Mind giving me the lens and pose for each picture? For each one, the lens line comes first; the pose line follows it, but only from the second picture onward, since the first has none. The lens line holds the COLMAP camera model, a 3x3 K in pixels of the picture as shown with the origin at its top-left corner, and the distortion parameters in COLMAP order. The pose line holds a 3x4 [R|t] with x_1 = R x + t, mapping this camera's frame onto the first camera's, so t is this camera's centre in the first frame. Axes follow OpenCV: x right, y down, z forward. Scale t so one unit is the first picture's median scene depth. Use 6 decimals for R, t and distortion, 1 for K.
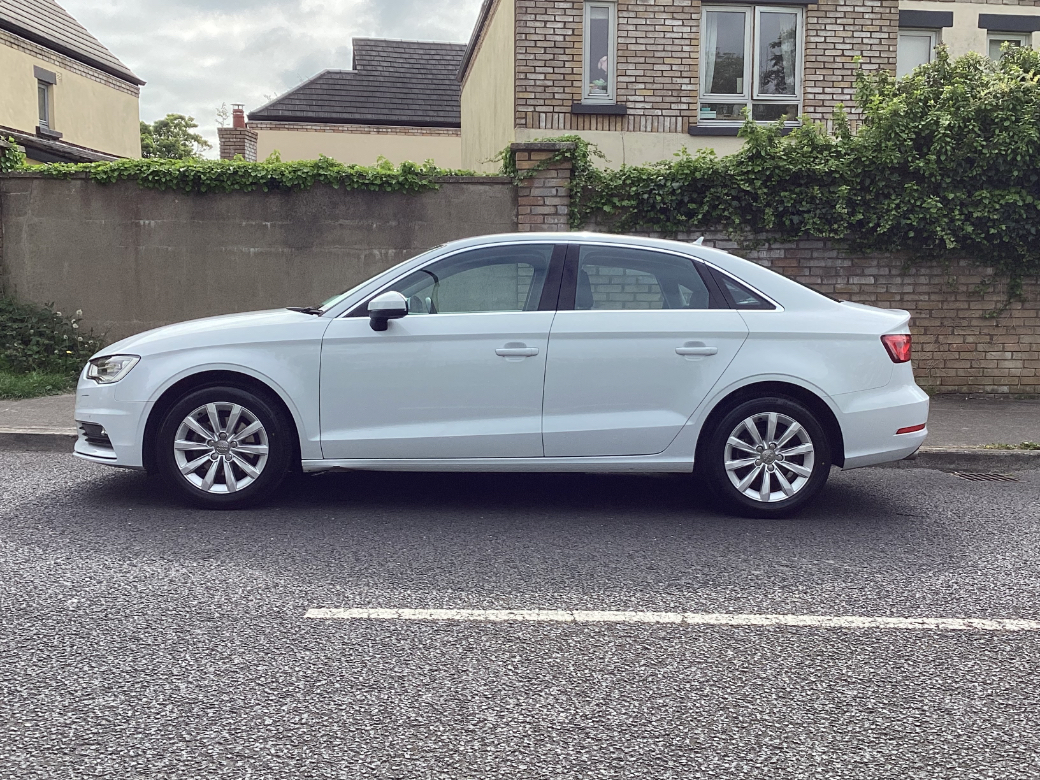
lens RADIAL K [[1195.0, 0, 522.9], [0, 1195.0, 384.1], [0, 0, 1]] dist [0.081482, 0.000000]
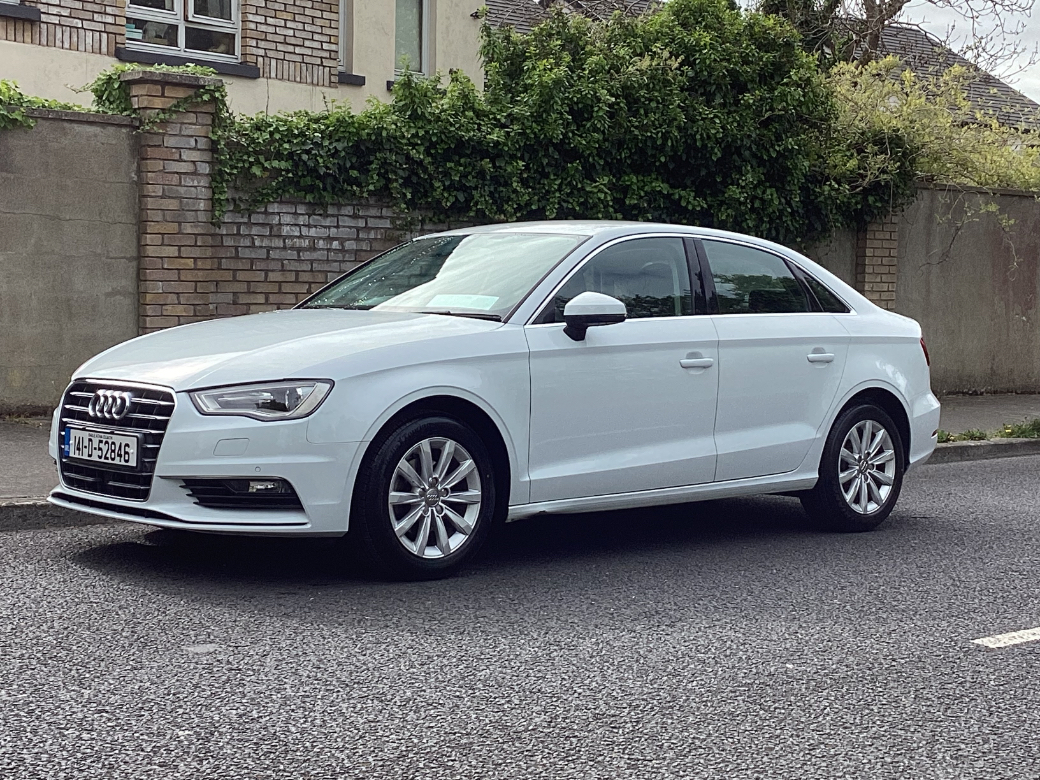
lens RADIAL K [[1690.7, 0, 520.4], [0, 1690.7, 390.5], [0, 0, 1]] dist [0.103033, 0.000000]
pose [[0.760619, -0.032335, 0.648393, -0.878702], [0.033937, 0.999374, 0.010027, -0.023032], [-0.648311, 0.014378, 0.761240, 0.144574]]
